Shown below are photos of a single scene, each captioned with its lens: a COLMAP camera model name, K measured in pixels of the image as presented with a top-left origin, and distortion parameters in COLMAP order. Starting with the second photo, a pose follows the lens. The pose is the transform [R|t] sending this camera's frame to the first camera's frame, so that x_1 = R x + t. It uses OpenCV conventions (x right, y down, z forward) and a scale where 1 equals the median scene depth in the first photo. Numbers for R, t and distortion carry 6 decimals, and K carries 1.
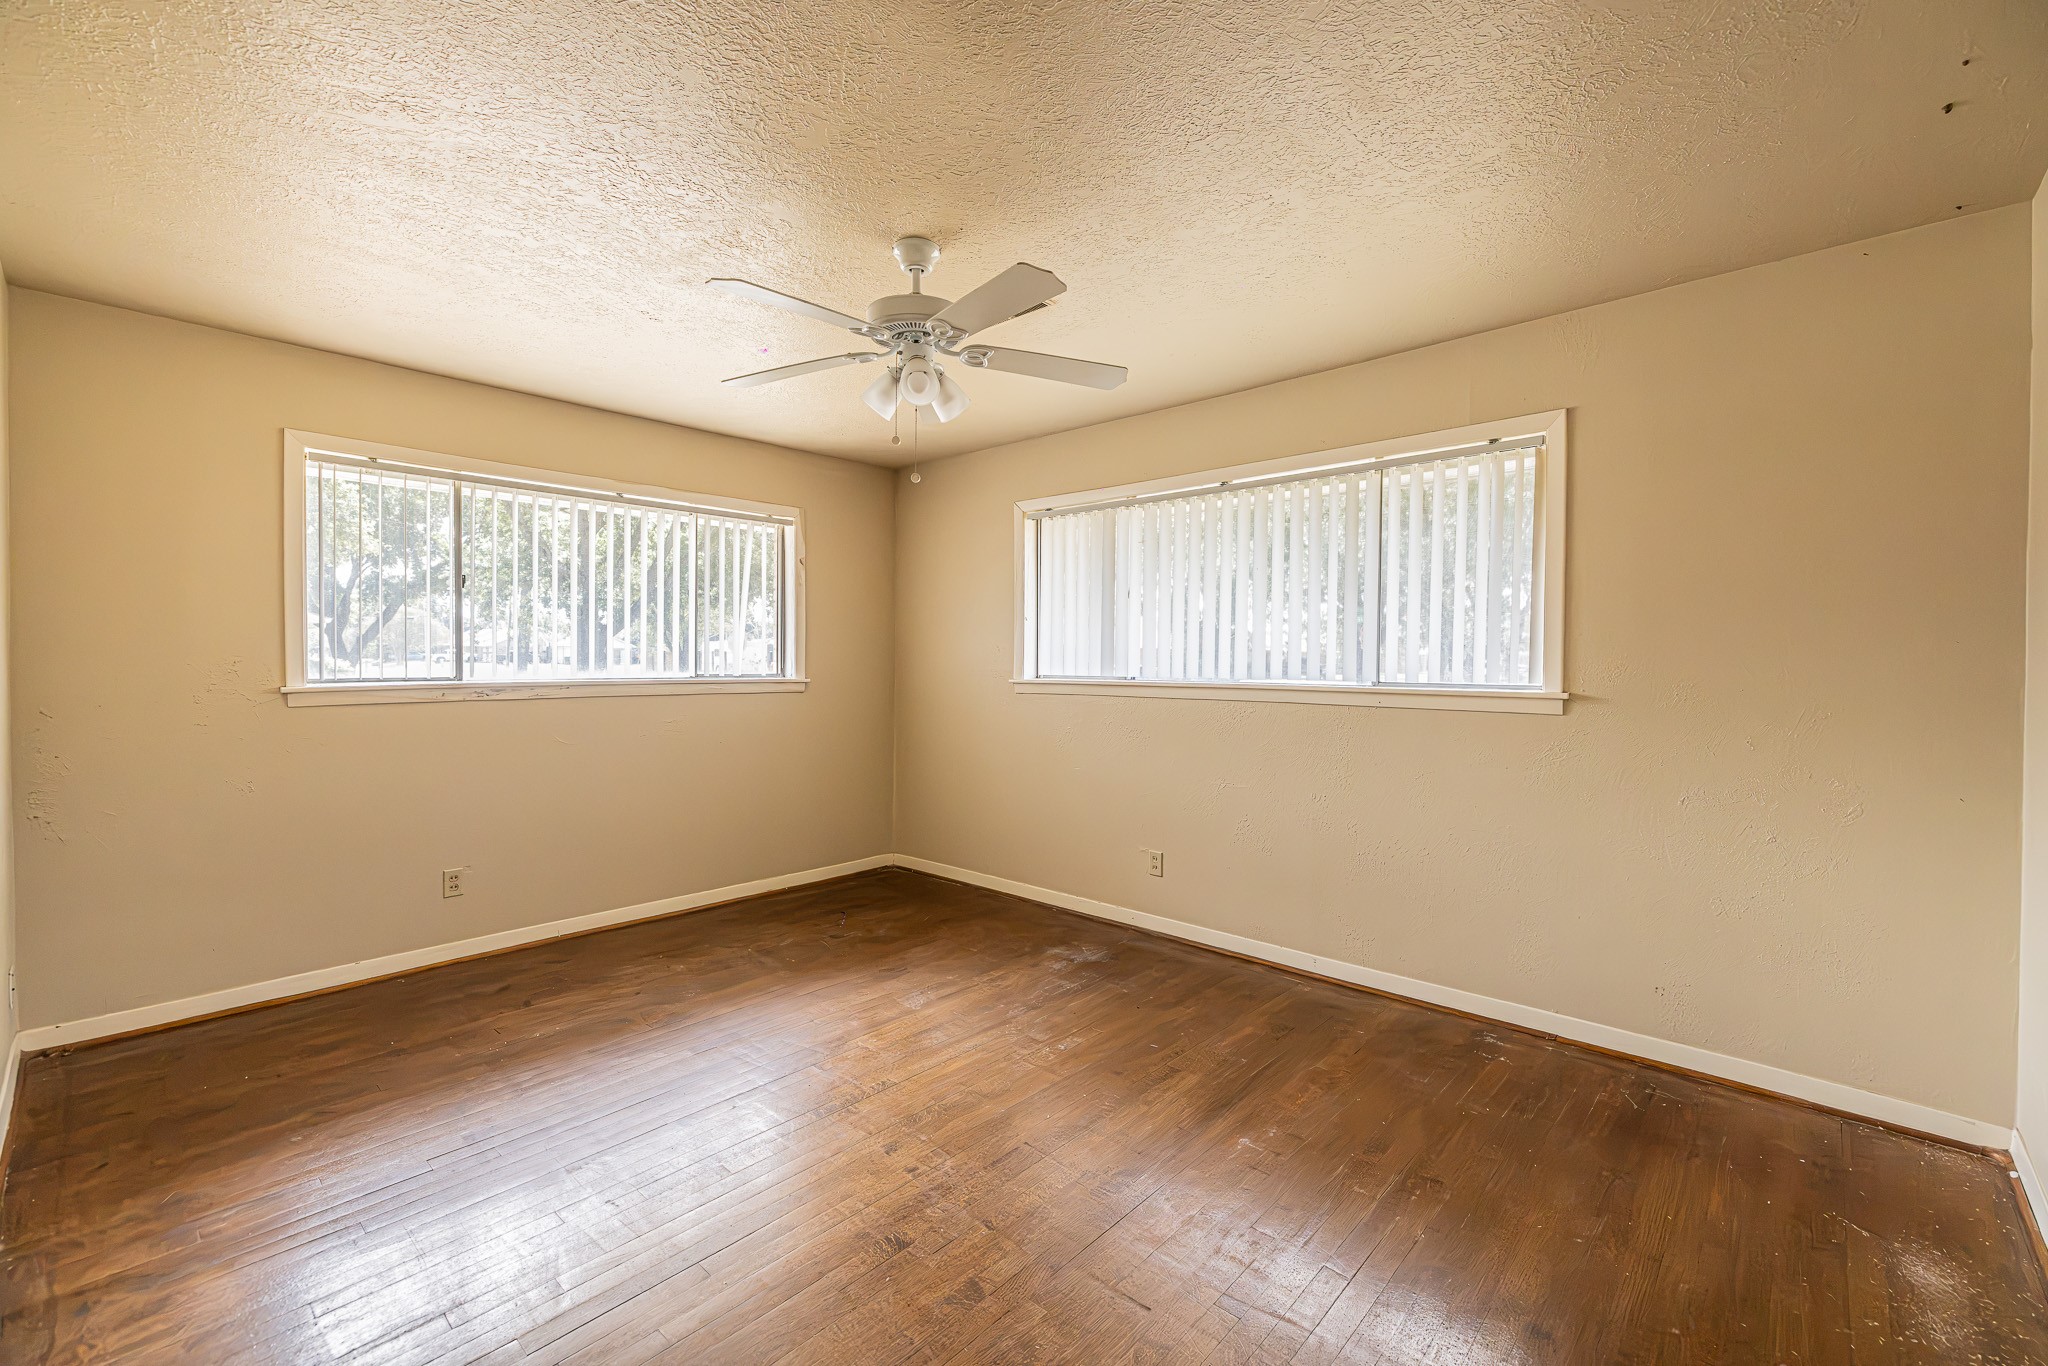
lens RADIAL K [[858.7, 0, 1022.4], [0, 858.7, 672.0], [0, 0, 1]] dist [-0.001910, 0.000017]
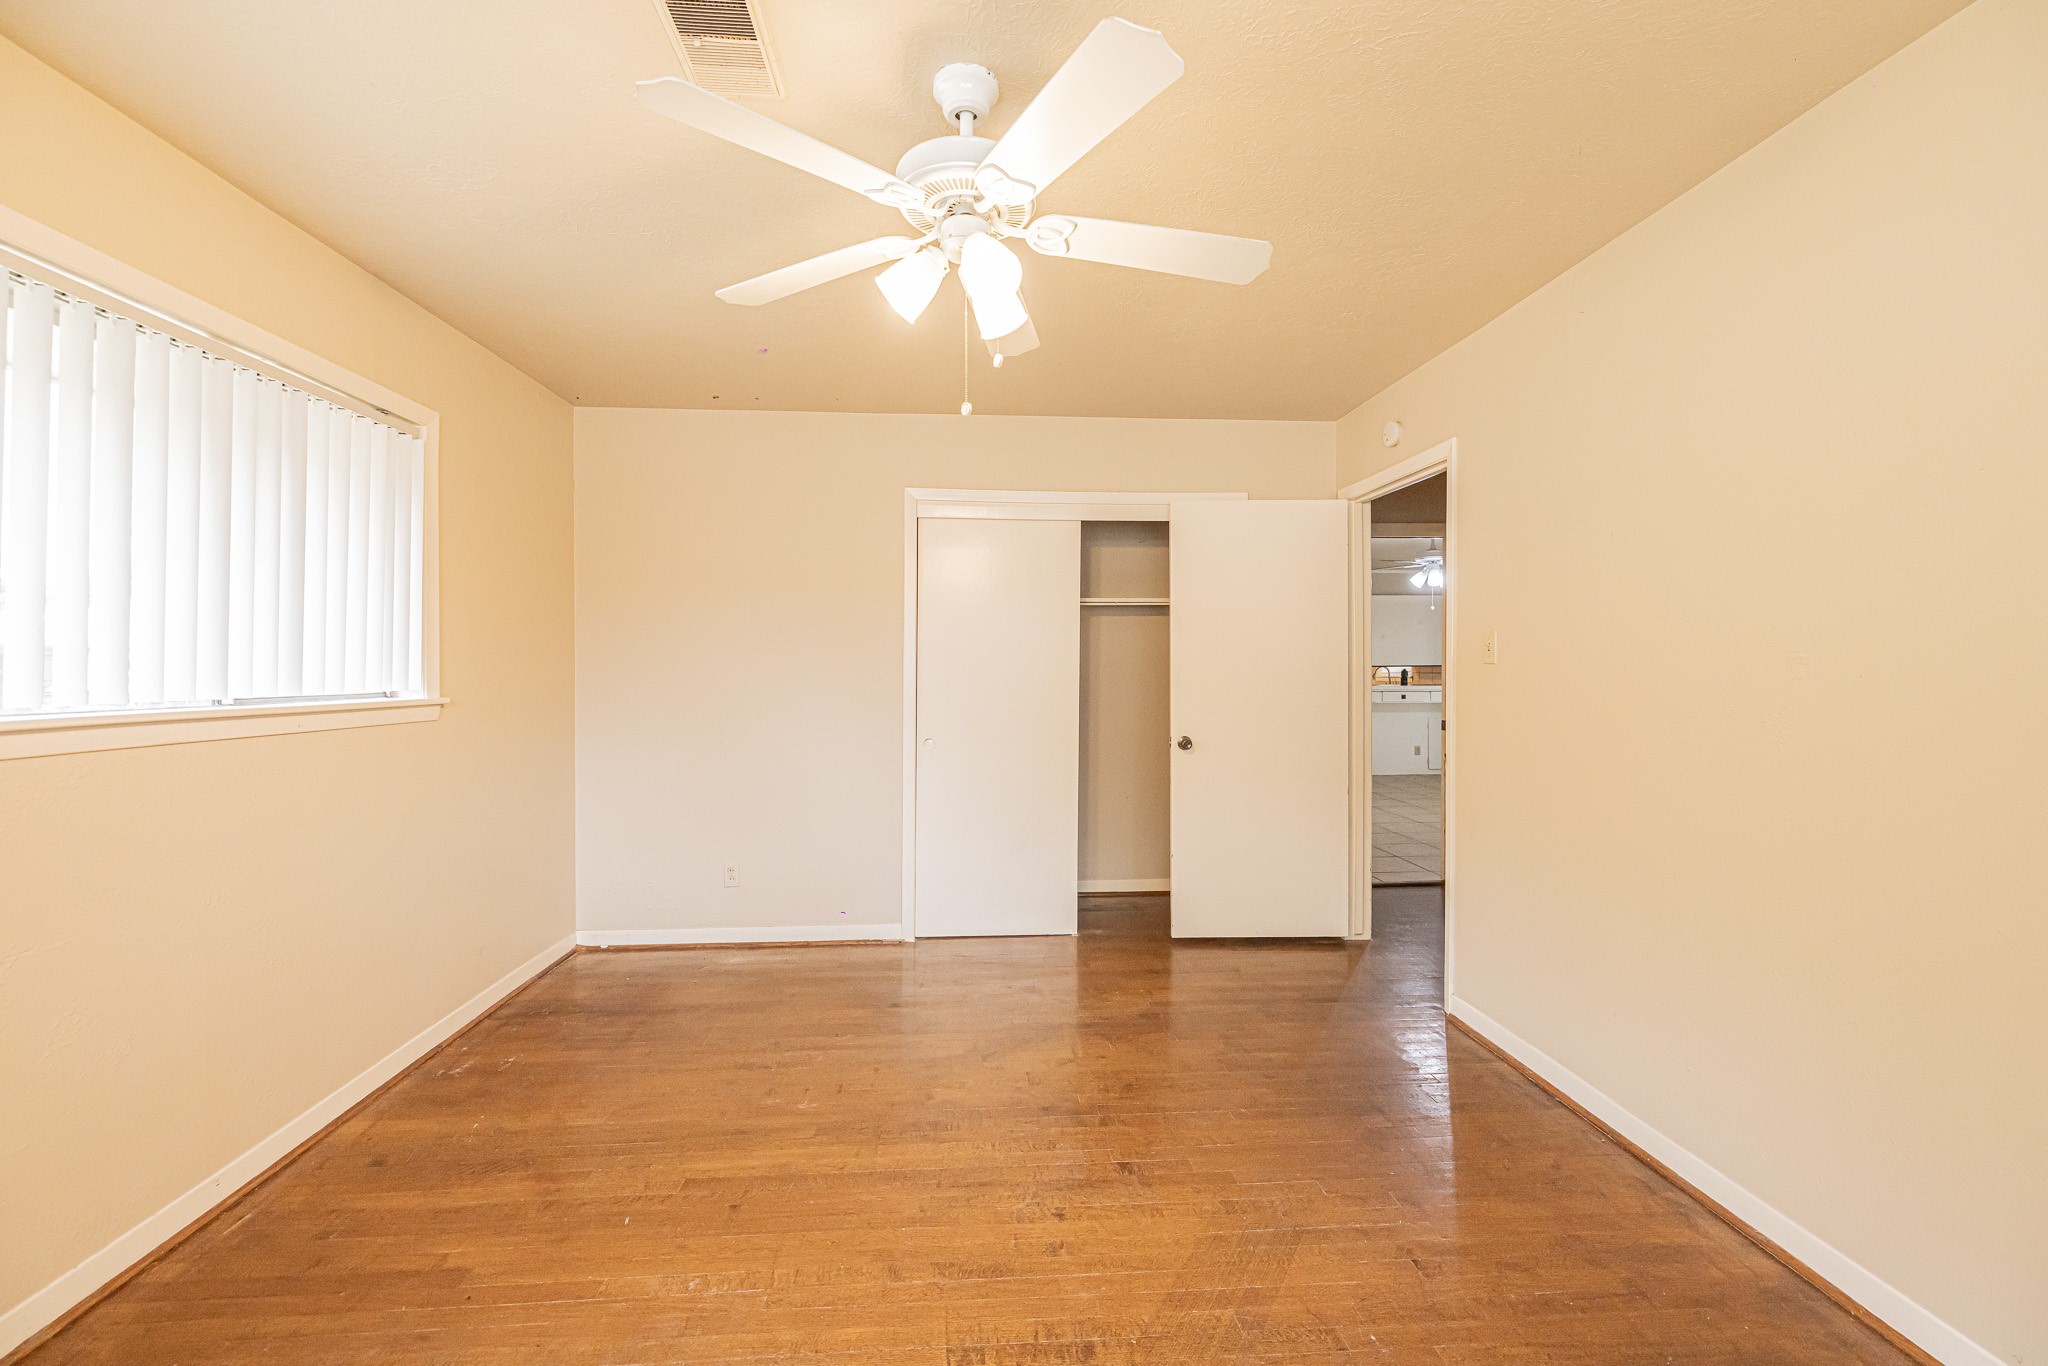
lens RADIAL K [[858.7, 0, 1022.4], [0, 858.7, 672.0], [0, 0, 1]] dist [-0.001910, 0.000017]
pose [[-0.727844, -0.007324, 0.685704, -0.708652], [0.001963, 0.999917, 0.012764, -0.022044], [-0.685740, 0.010636, -0.727769, 1.637199]]
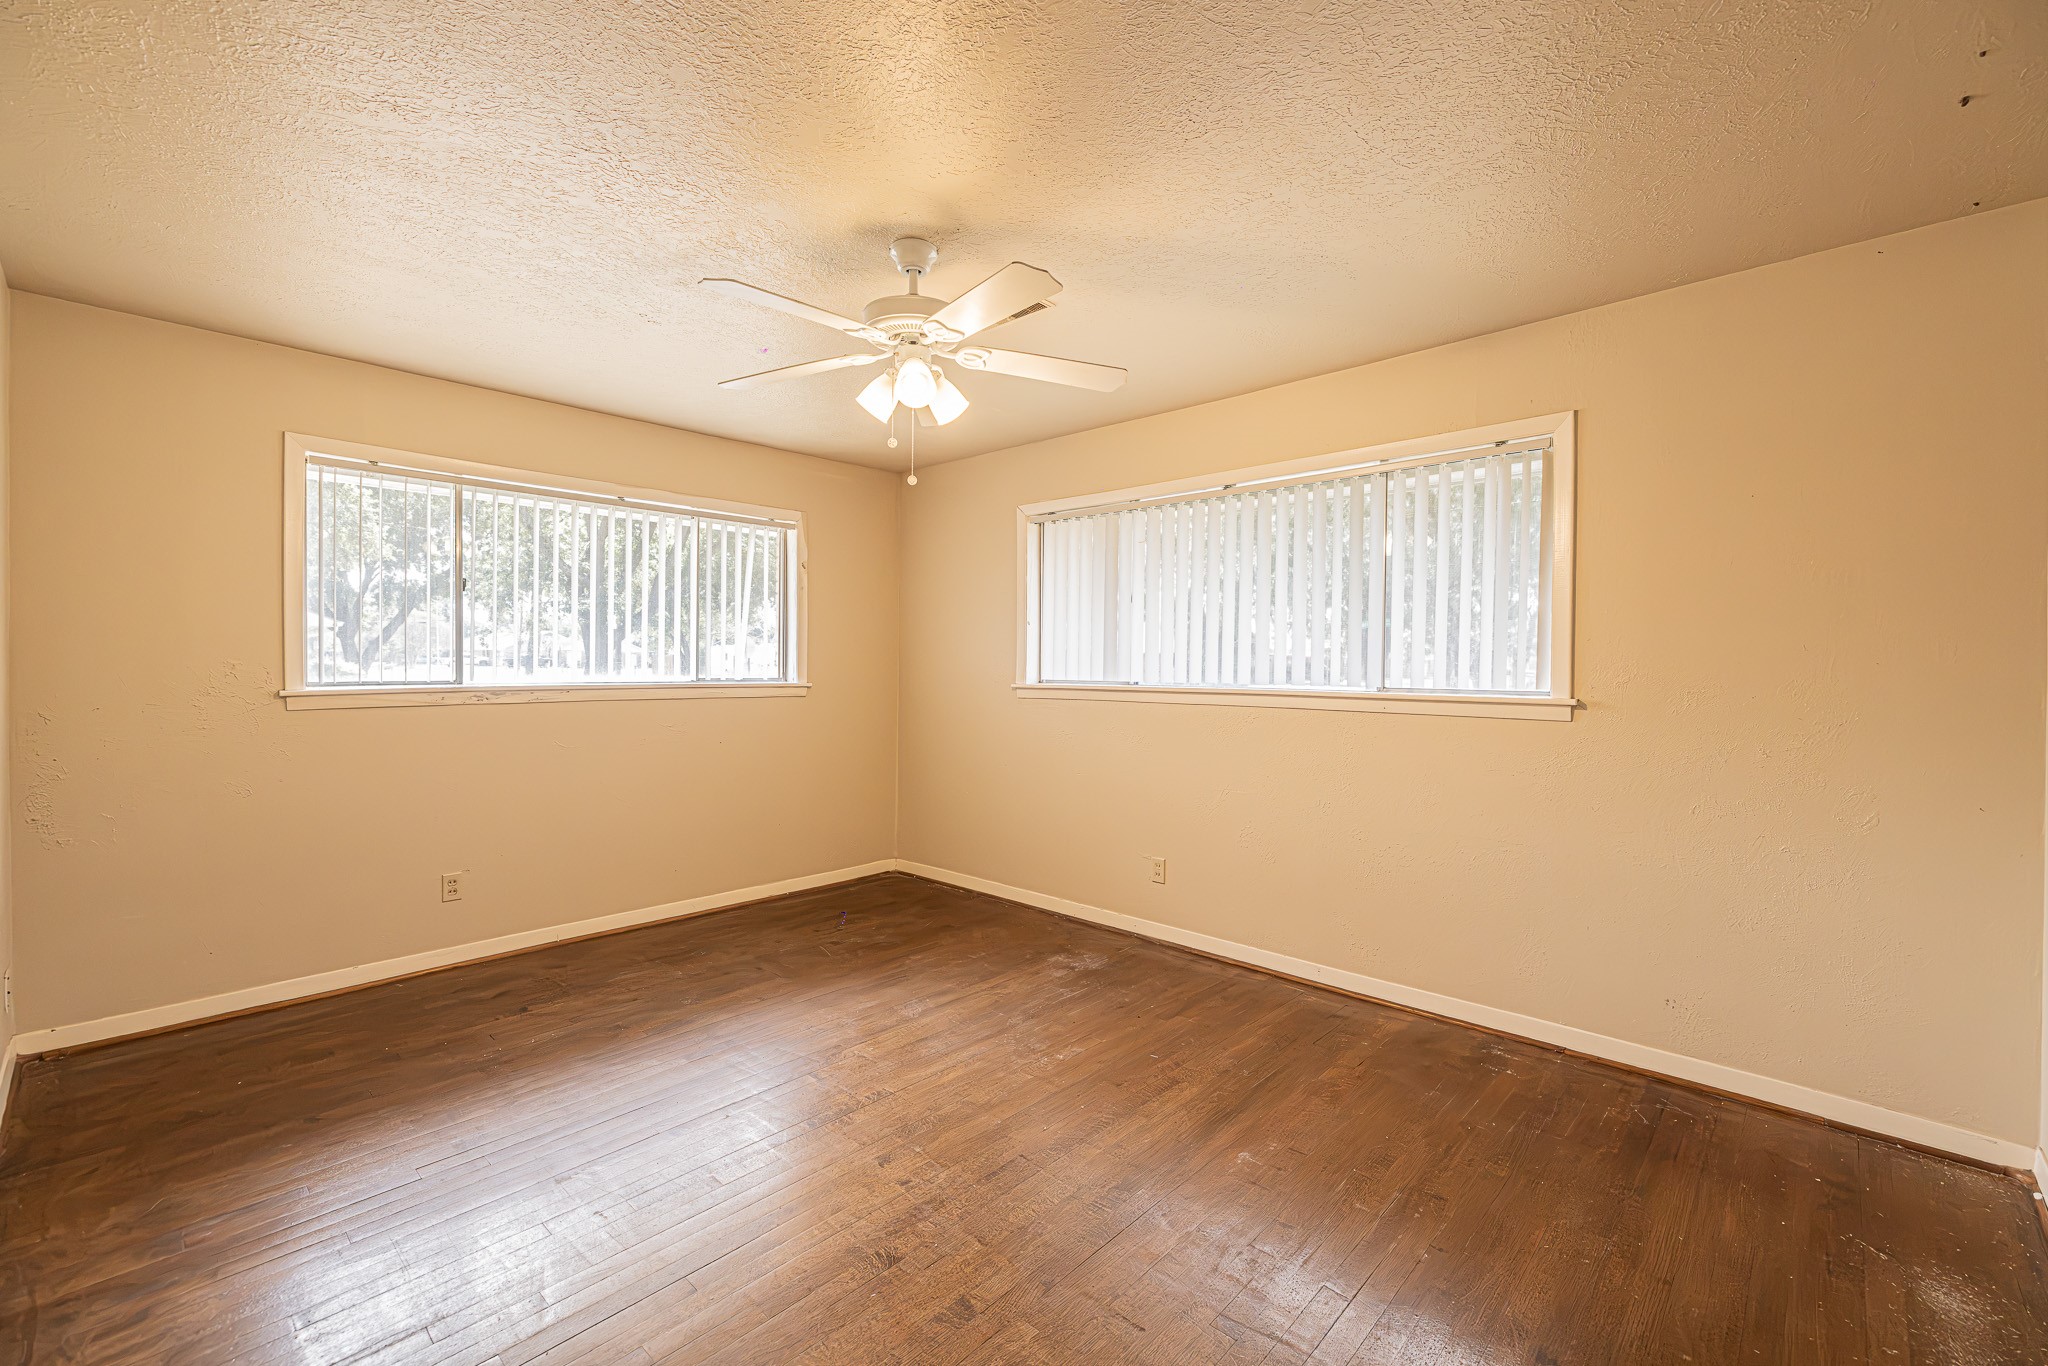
lens RADIAL K [[858.7, 0, 1022.4], [0, 858.7, 672.0], [0, 0, 1]] dist [-0.001910, 0.000017]
pose [[0.999951, 0.001904, -0.009689, 0.013893], [-0.001956, 0.999983, -0.005415, -0.000138], [0.009679, 0.005434, 0.999938, 0.013851]]
